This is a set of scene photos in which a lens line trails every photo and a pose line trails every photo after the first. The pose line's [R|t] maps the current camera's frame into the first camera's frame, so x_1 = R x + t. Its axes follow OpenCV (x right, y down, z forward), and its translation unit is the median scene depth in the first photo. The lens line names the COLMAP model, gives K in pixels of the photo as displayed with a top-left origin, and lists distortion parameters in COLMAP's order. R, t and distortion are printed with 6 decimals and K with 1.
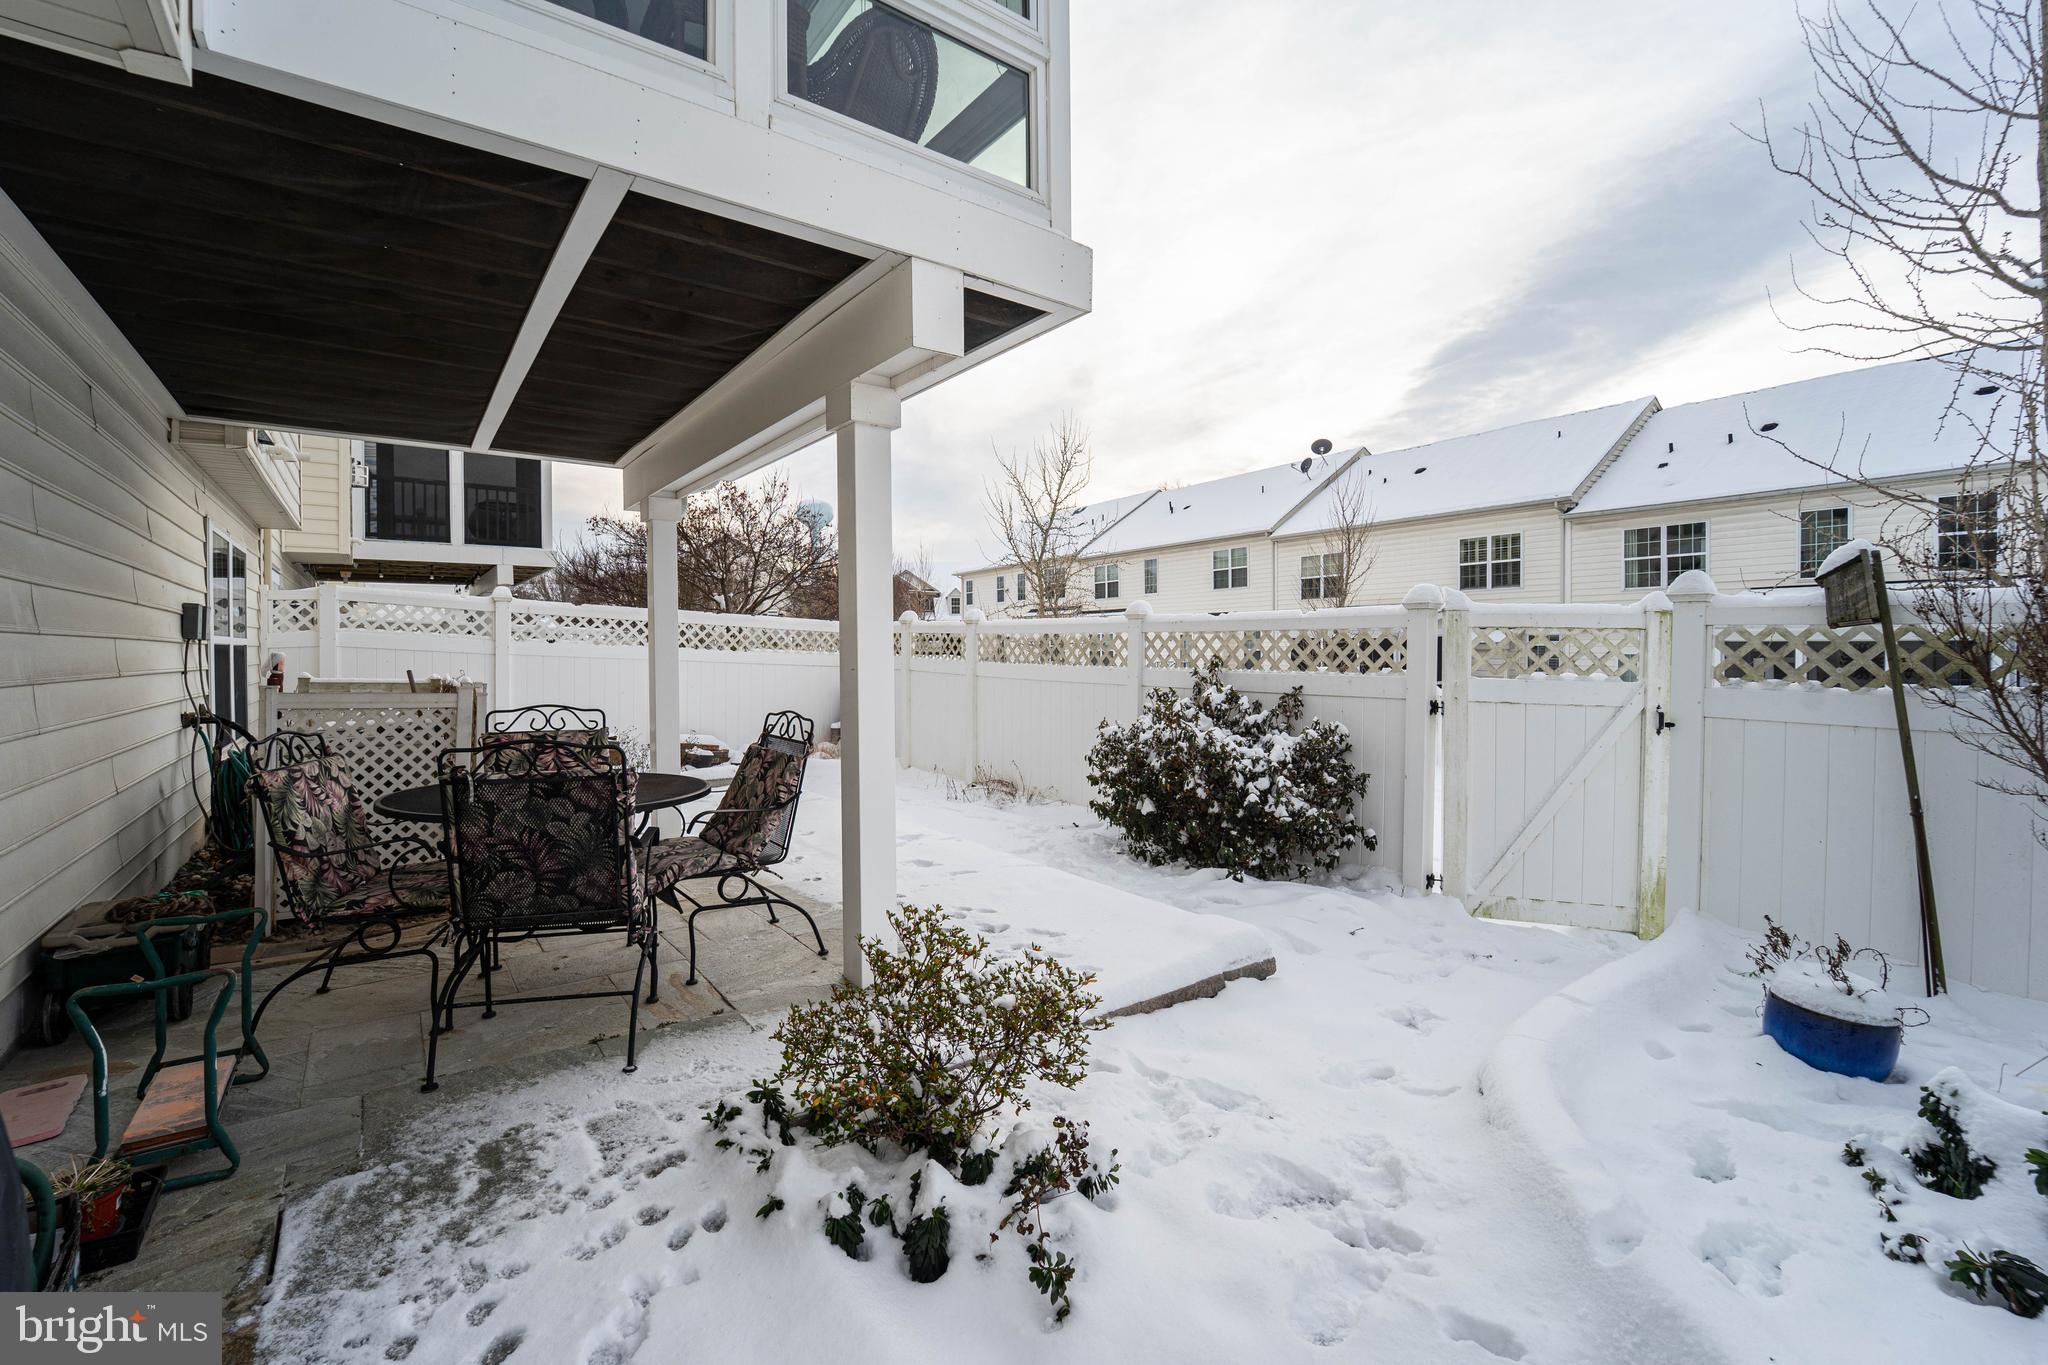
lens RADIAL K [[846.3, 0, 1024.0], [0, 846.3, 682.5], [0, 0, 1]] dist [-0.000433, -0.000016]
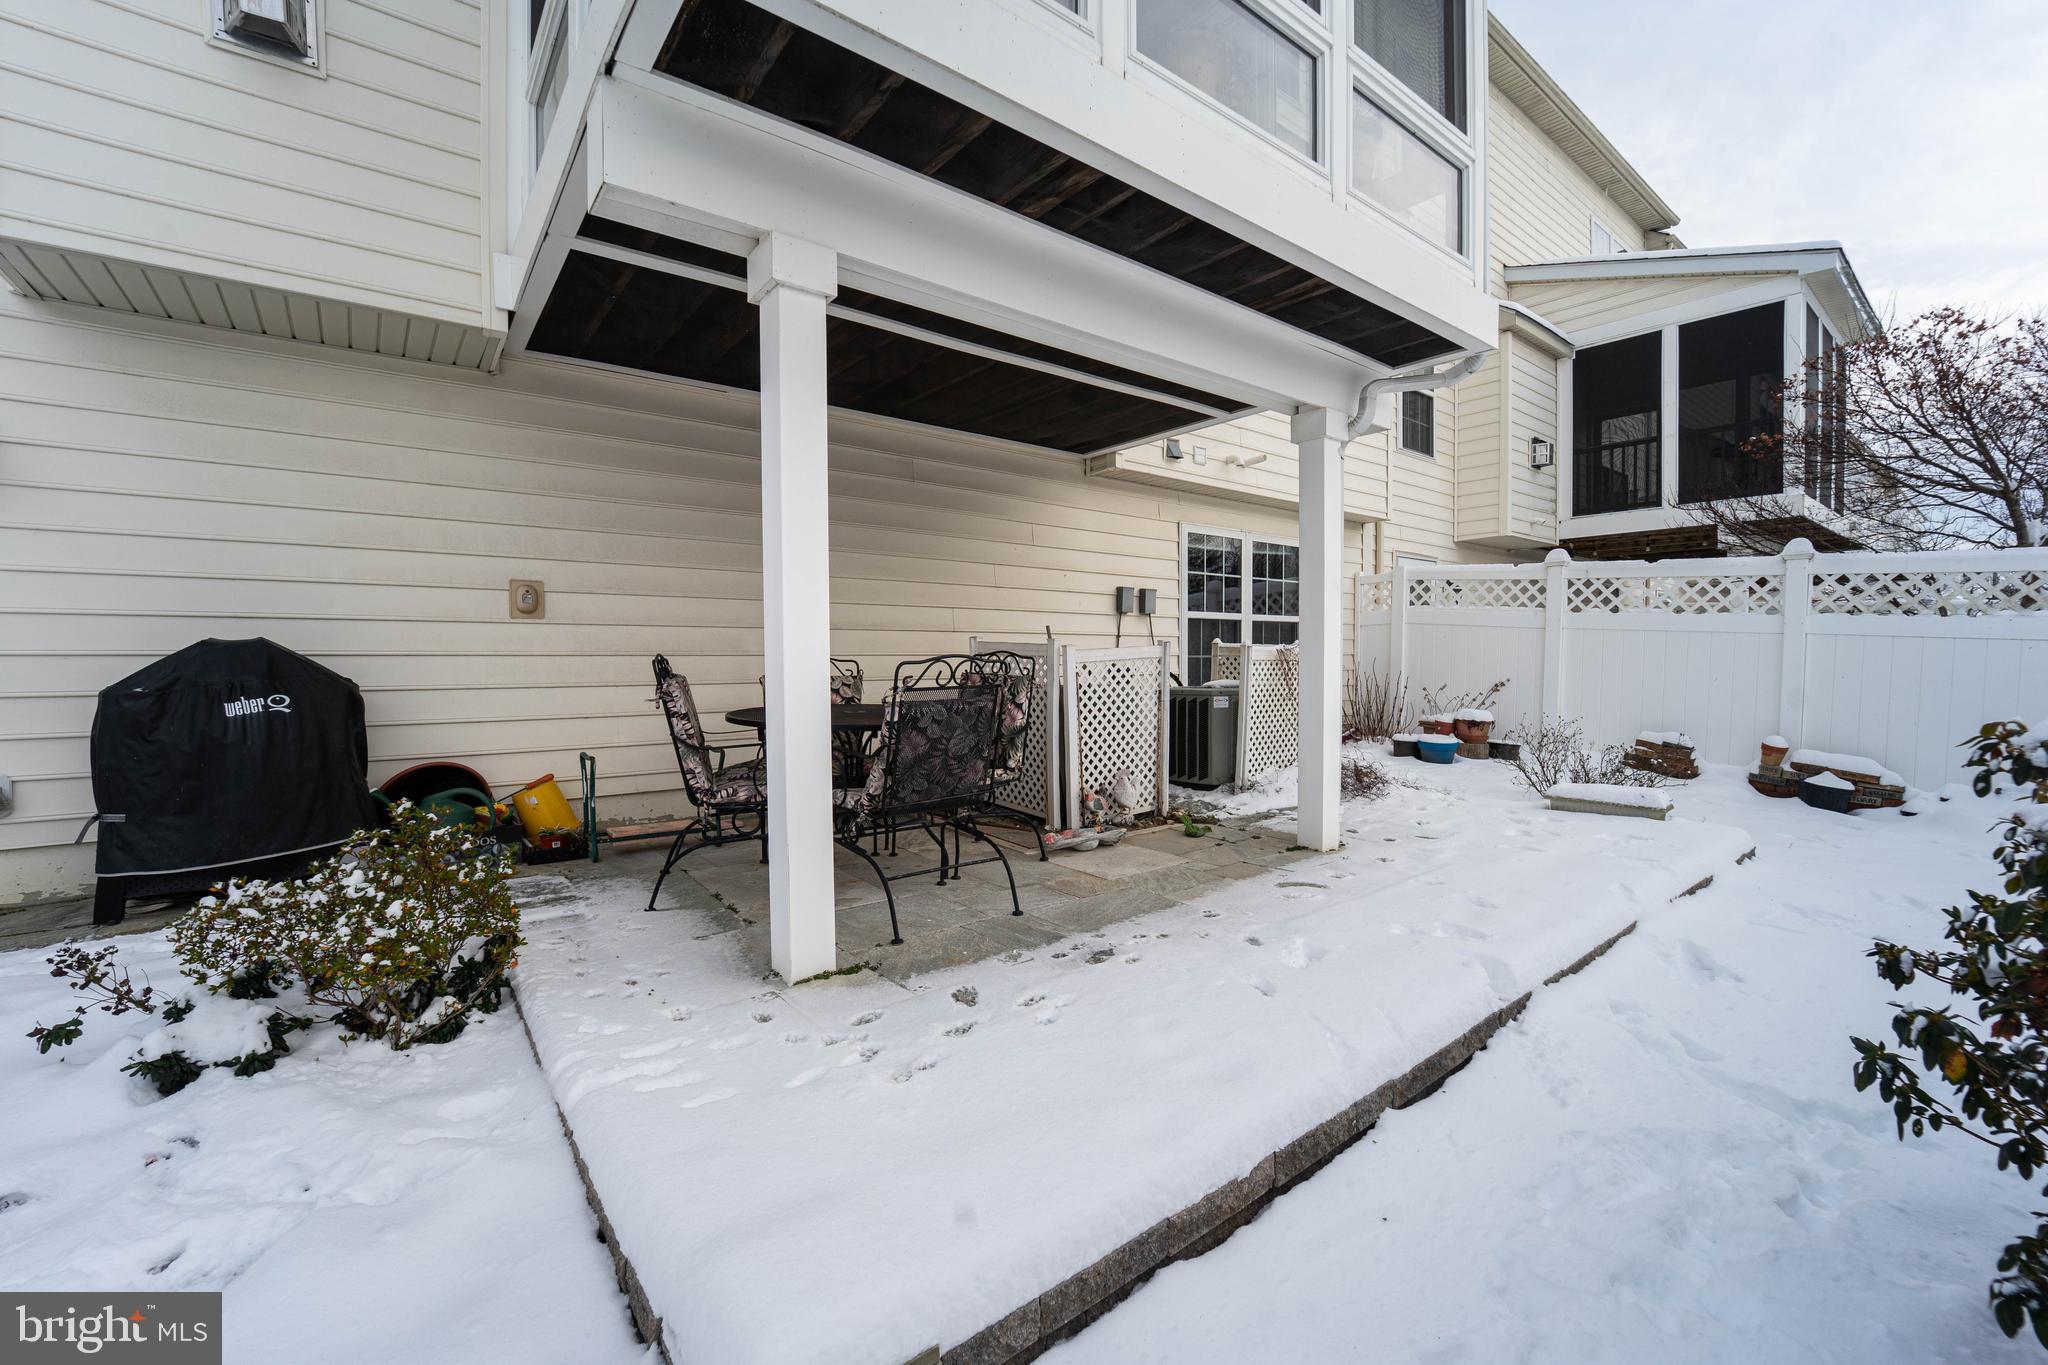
lens RADIAL K [[866.1, 0, 1024.0], [0, 866.1, 682.5], [0, 0, 1]] dist [-0.066896, -0.000176]
pose [[0.027799, 0.049633, -0.998381, 0.250052], [-0.034849, 0.998208, 0.048654, 0.000222], [0.999006, 0.033440, 0.029478, 0.429560]]
